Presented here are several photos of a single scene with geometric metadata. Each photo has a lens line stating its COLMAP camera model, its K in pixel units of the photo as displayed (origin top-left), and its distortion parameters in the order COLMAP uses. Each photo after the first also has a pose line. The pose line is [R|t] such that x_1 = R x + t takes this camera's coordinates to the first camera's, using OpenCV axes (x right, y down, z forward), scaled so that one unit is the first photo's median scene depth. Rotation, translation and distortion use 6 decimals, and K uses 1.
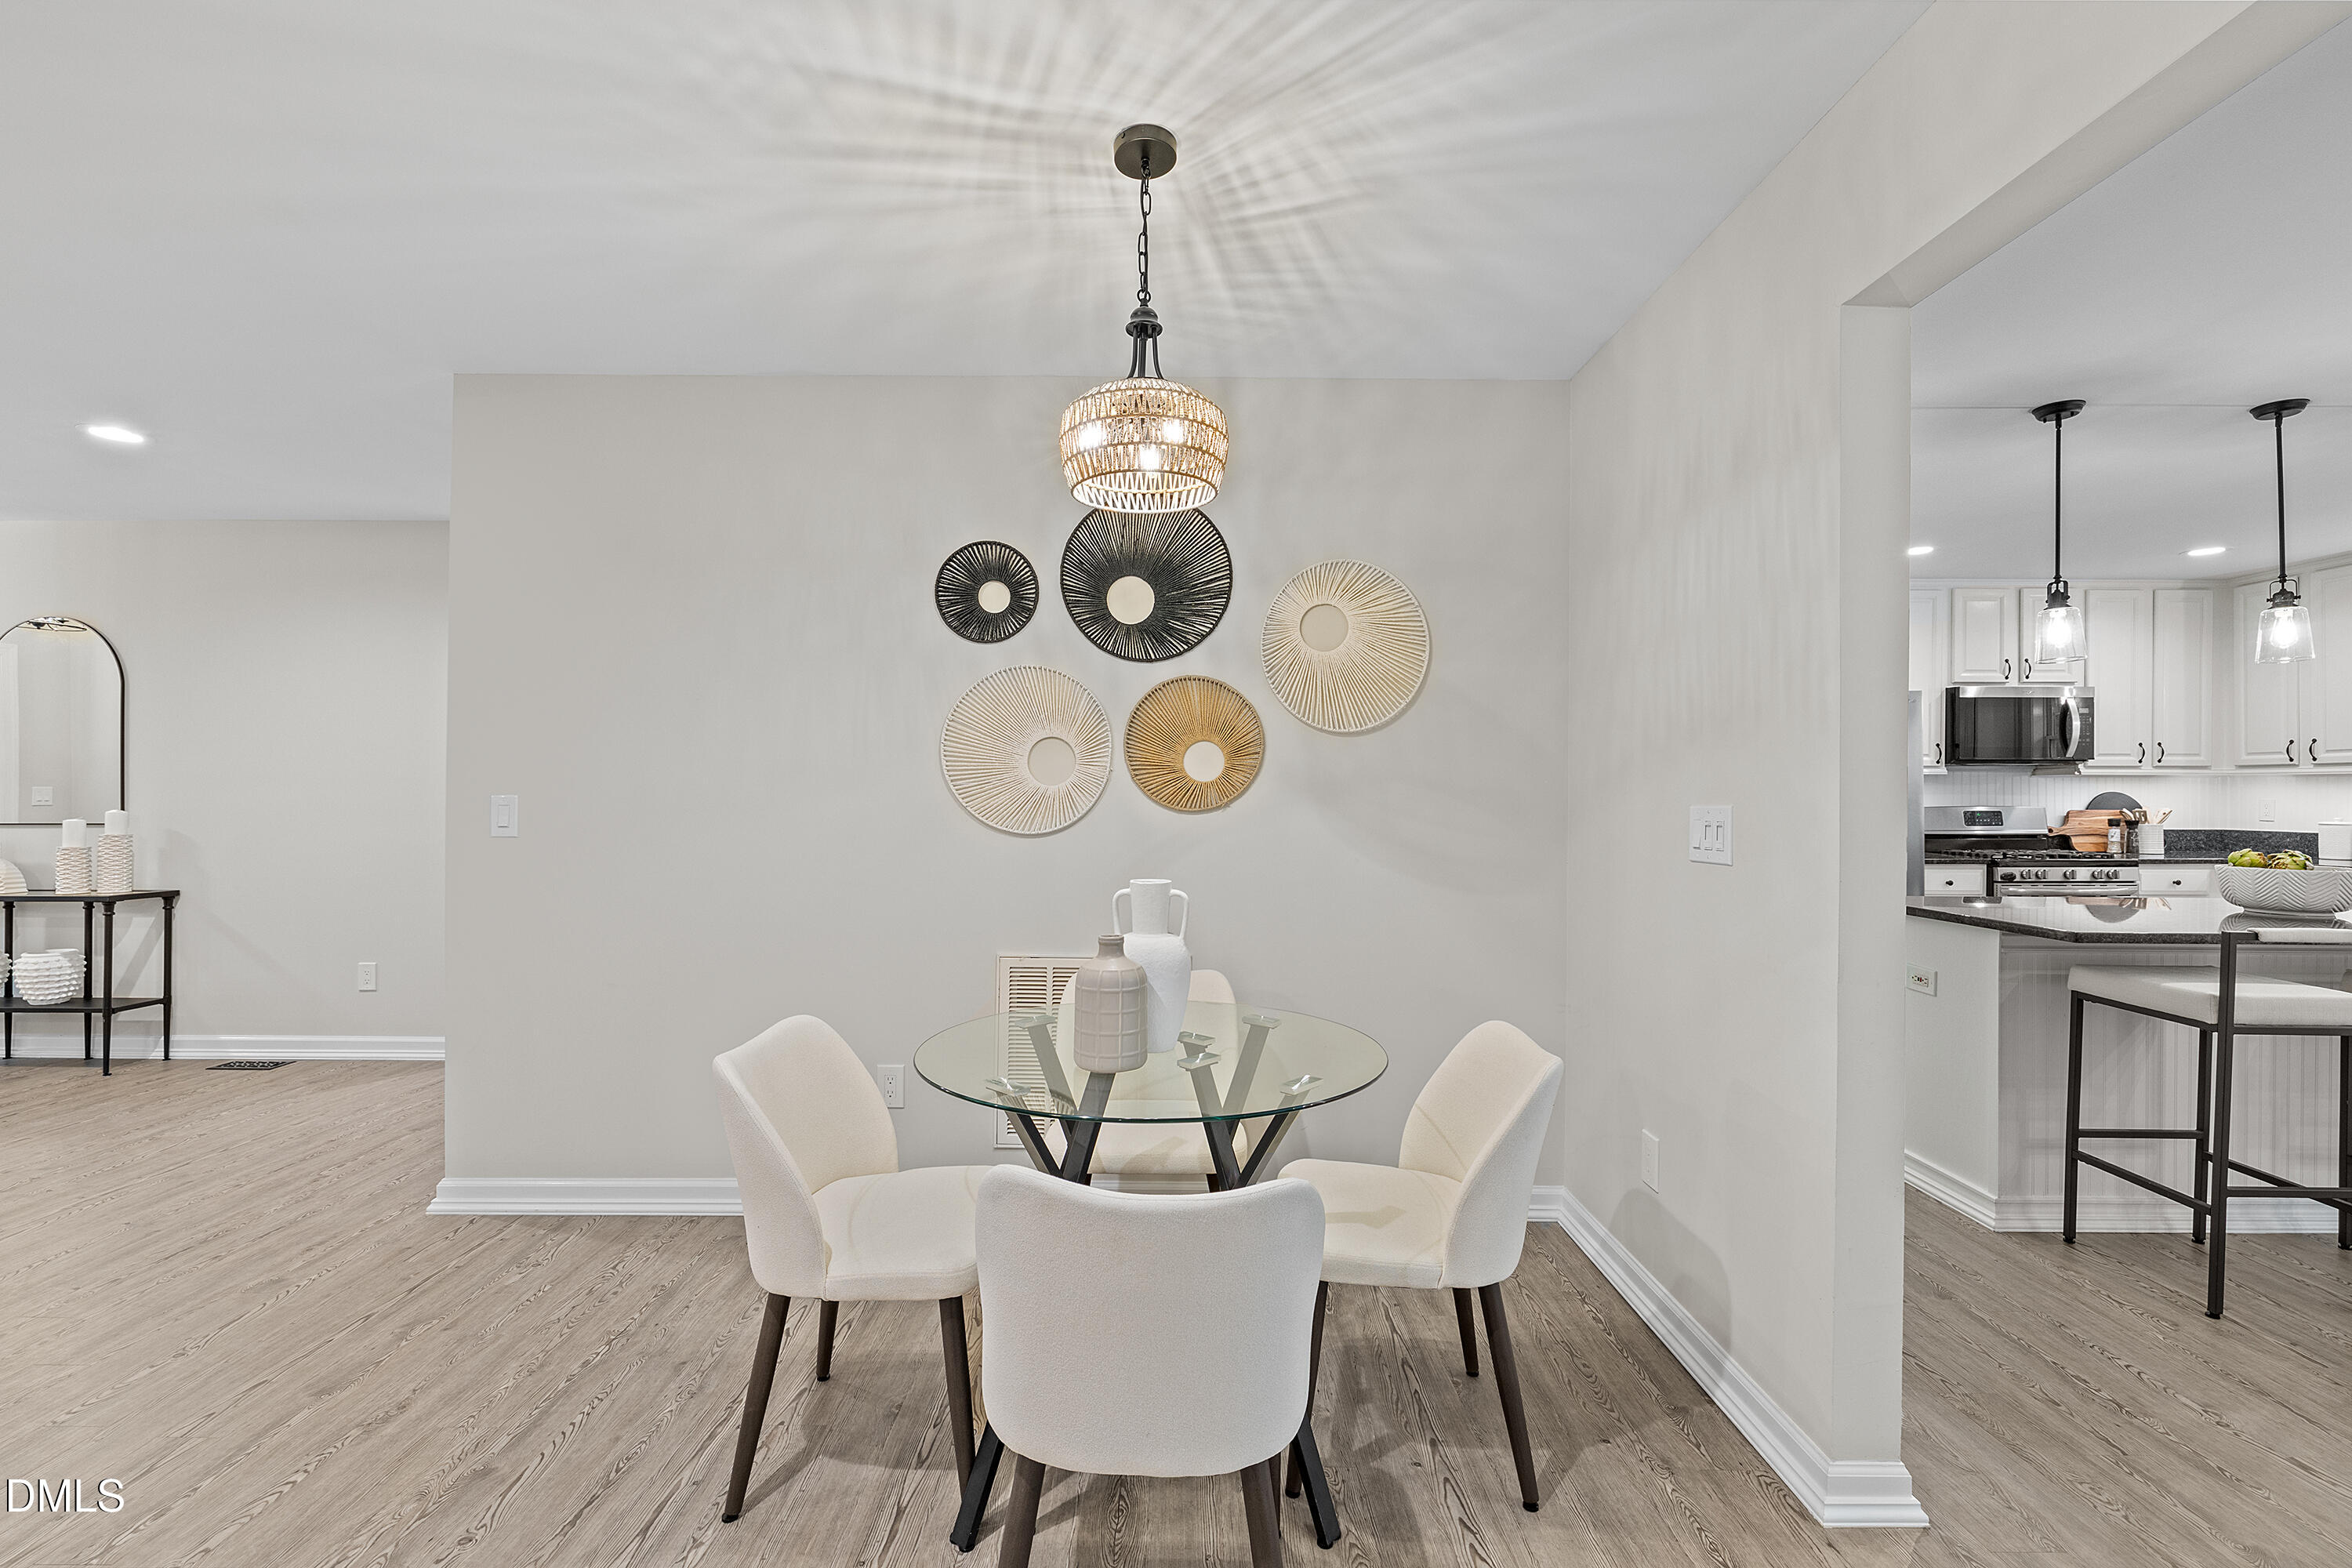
lens RADIAL K [[1017.7, 0, 1181.4], [0, 1017.7, 793.6], [0, 0, 1]] dist [-0.002493, 0.001448]
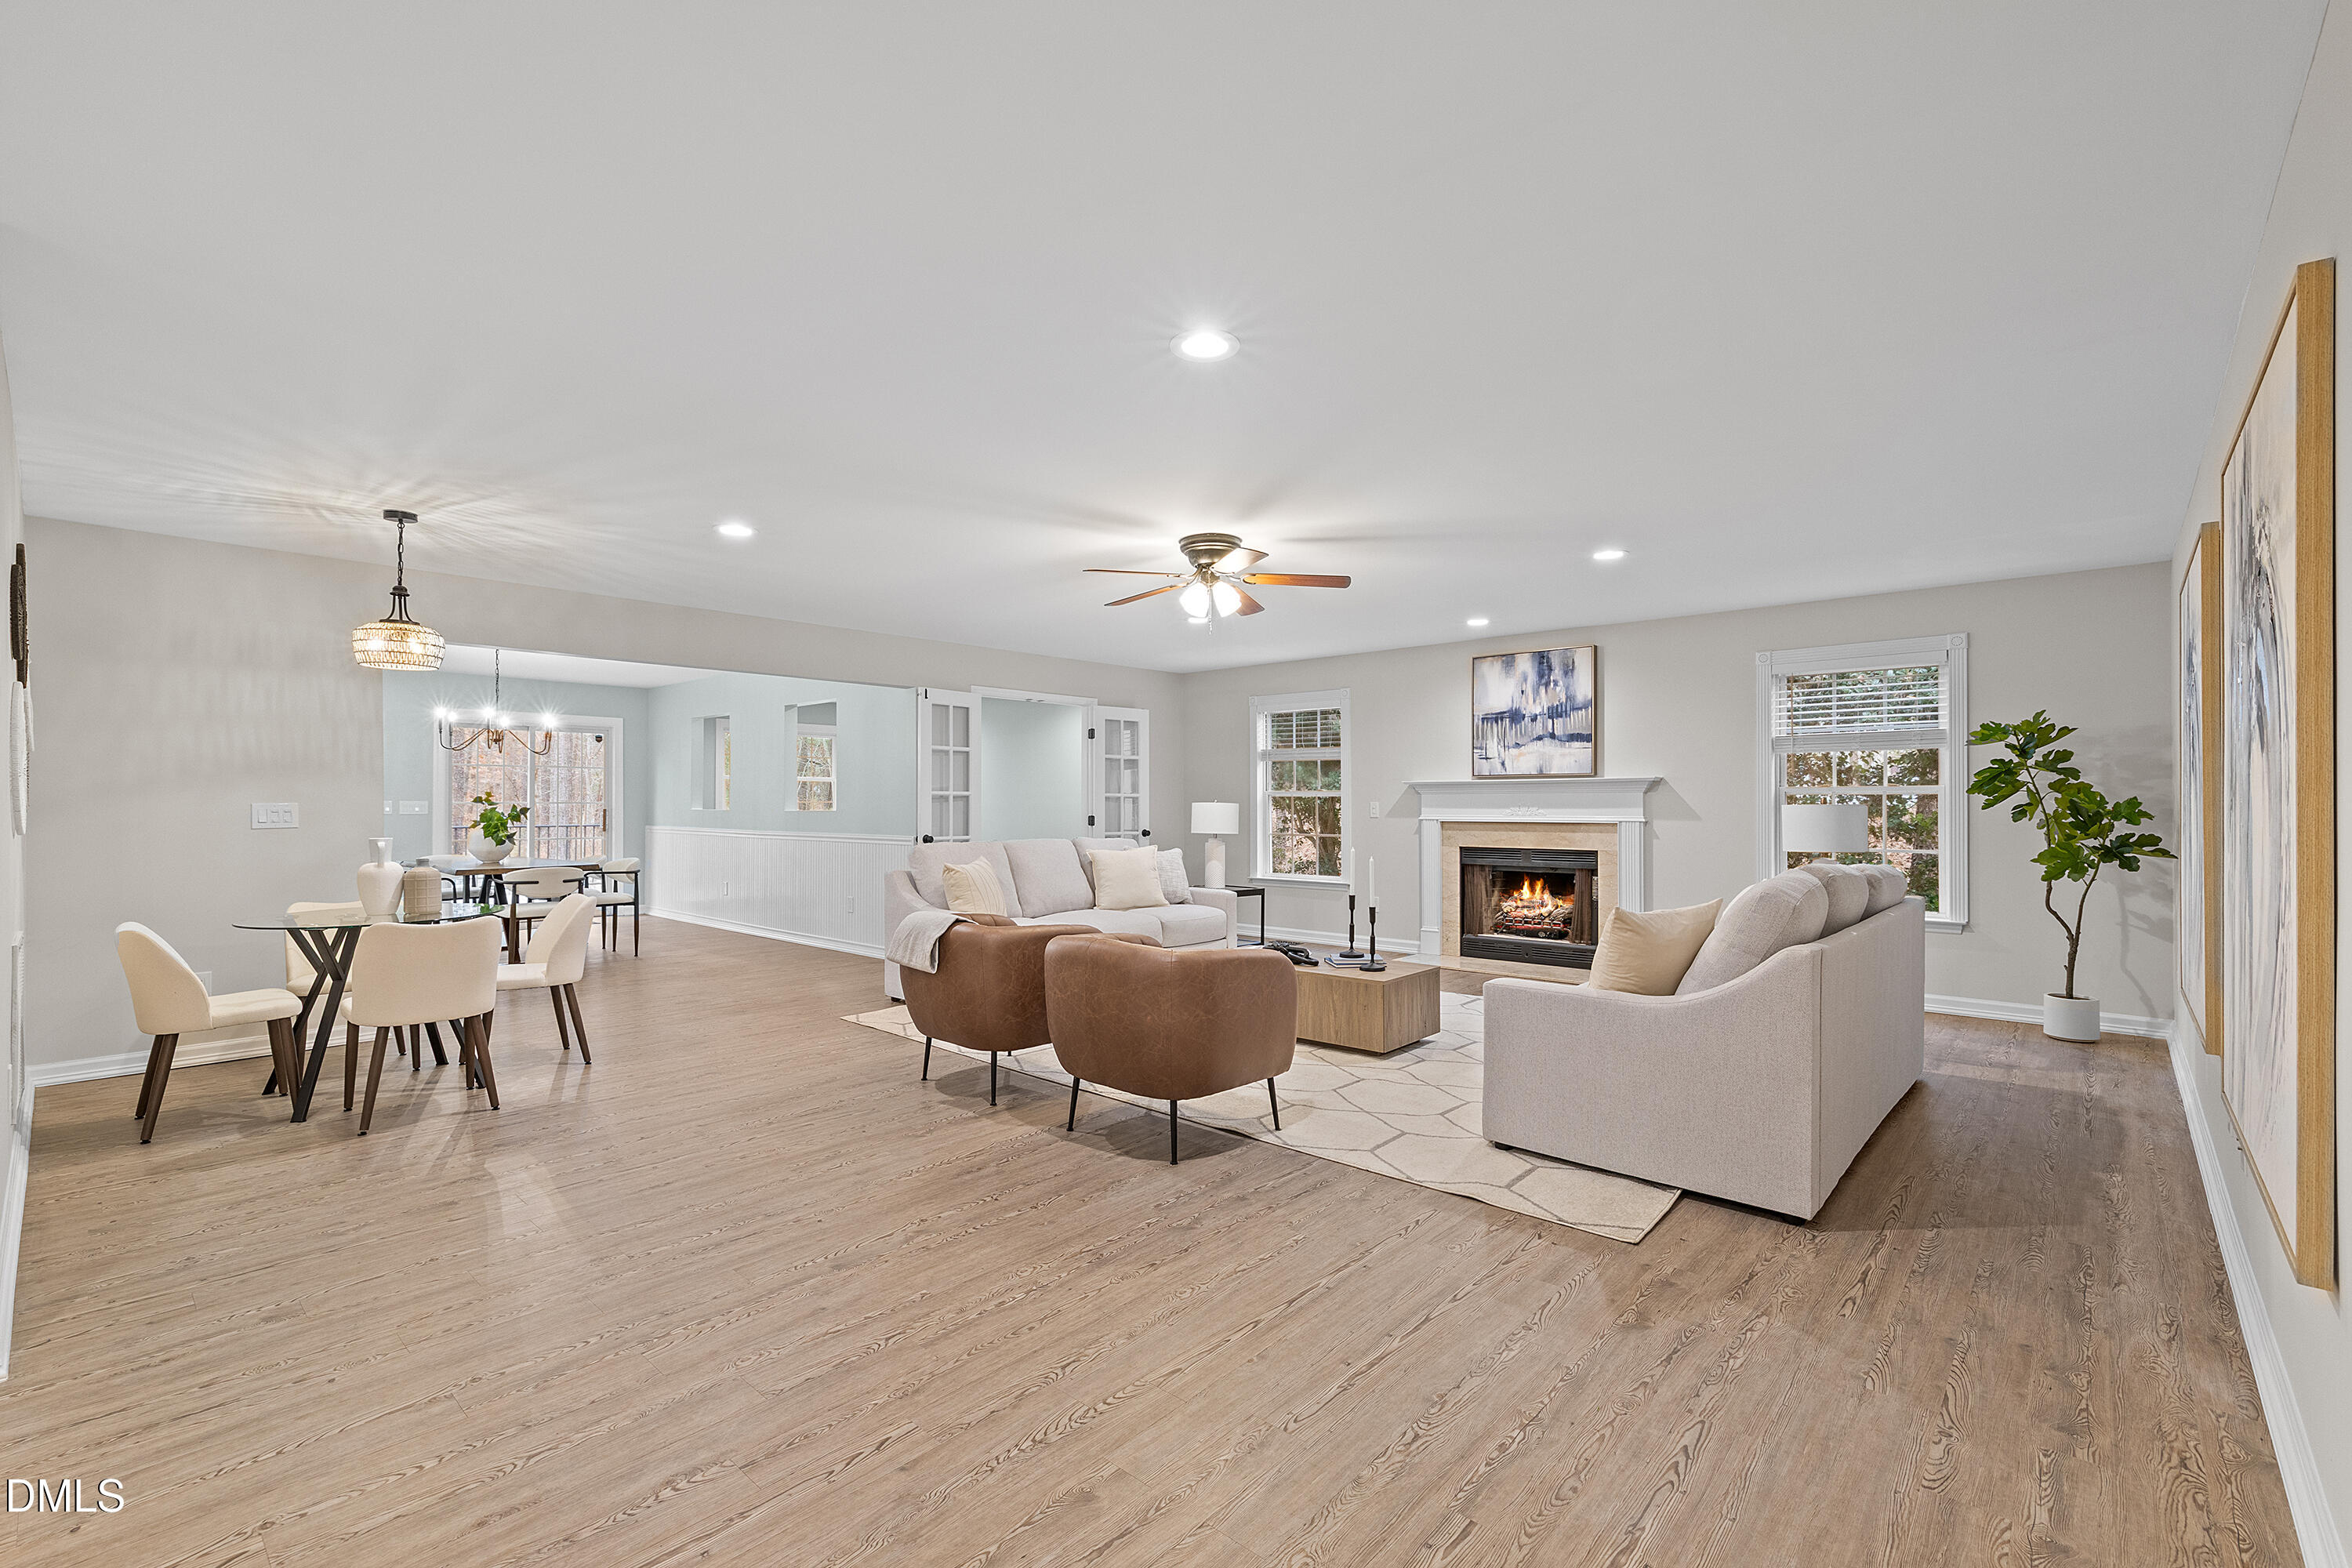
lens RADIAL K [[1017.7, 0, 1176.5], [0, 1017.7, 789.5], [0, 0, 1]] dist [-0.002493, 0.001448]
pose [[-0.740777, 0.005117, 0.671731, -1.168233], [-0.001216, 0.999959, -0.008958, -0.001539], [-0.671750, -0.007453, -0.740741, 0.618746]]
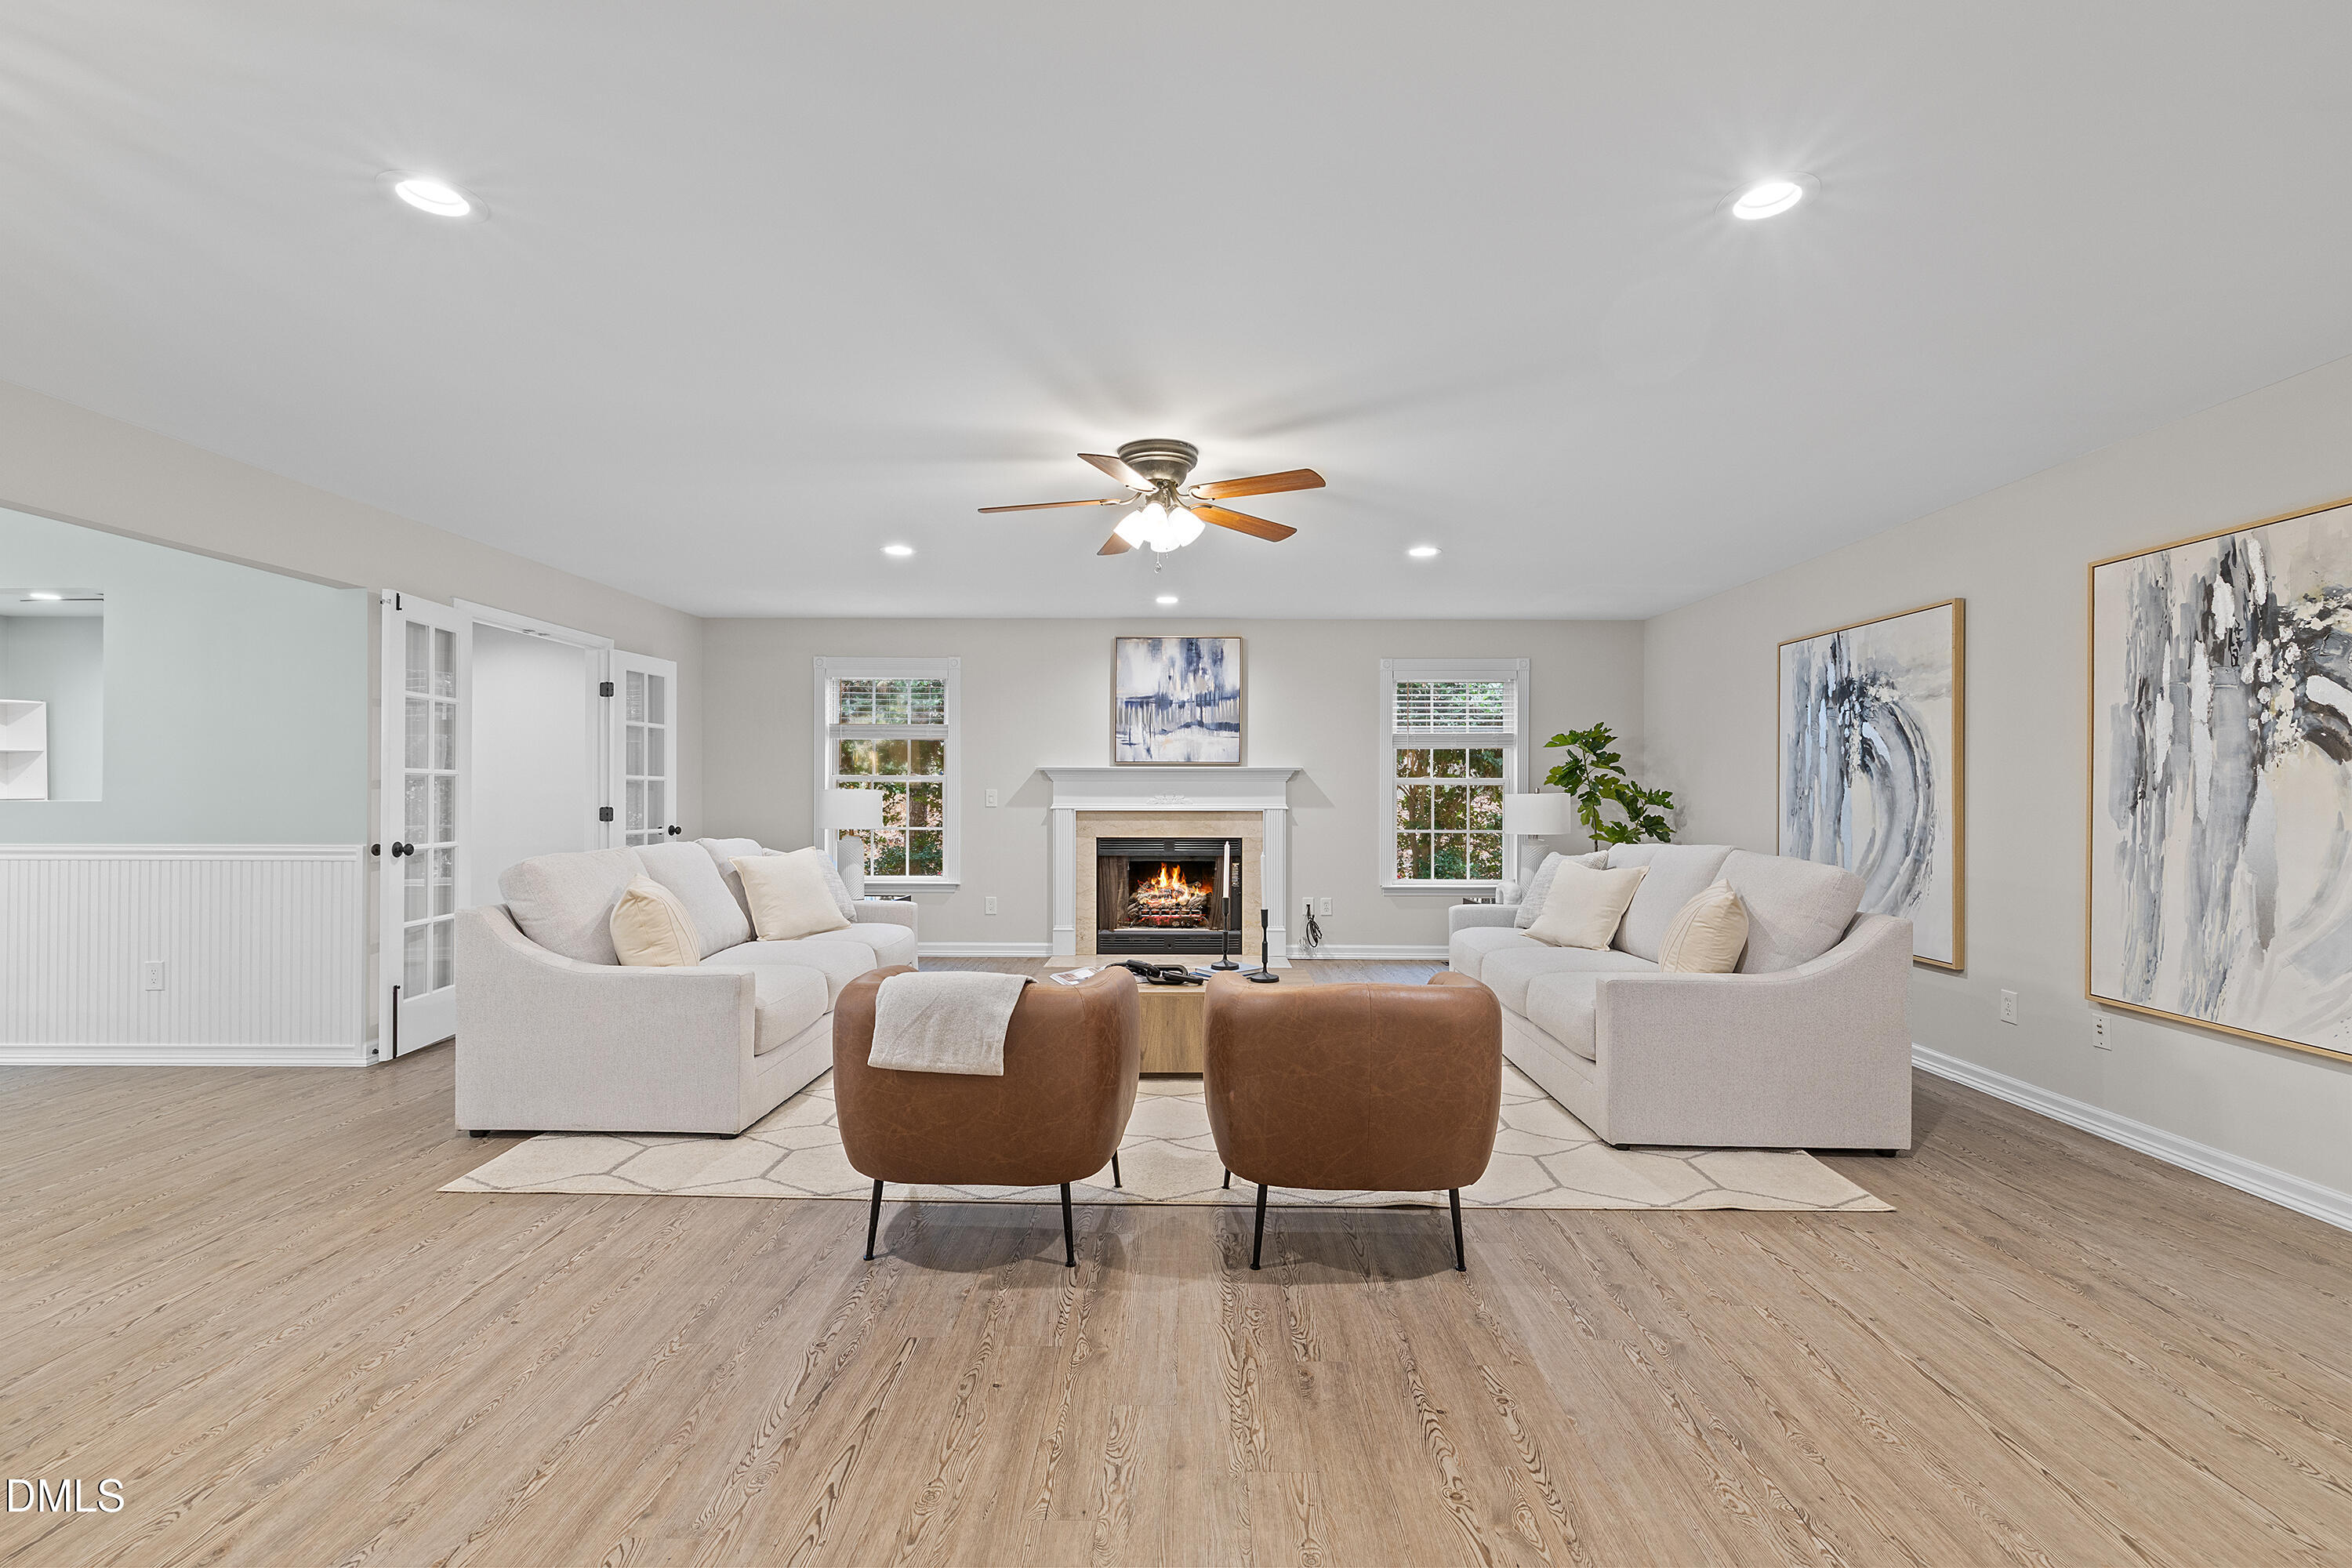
lens RADIAL K [[1017.7, 0, 1195.7], [0, 1017.7, 785.6], [0, 0, 1]] dist [-0.002493, 0.001448]
pose [[-0.999906, -0.007480, 0.011455, -0.532609], [-0.007519, 0.999966, -0.003371, 0.001261], [-0.011430, -0.003457, -0.999929, 0.630132]]
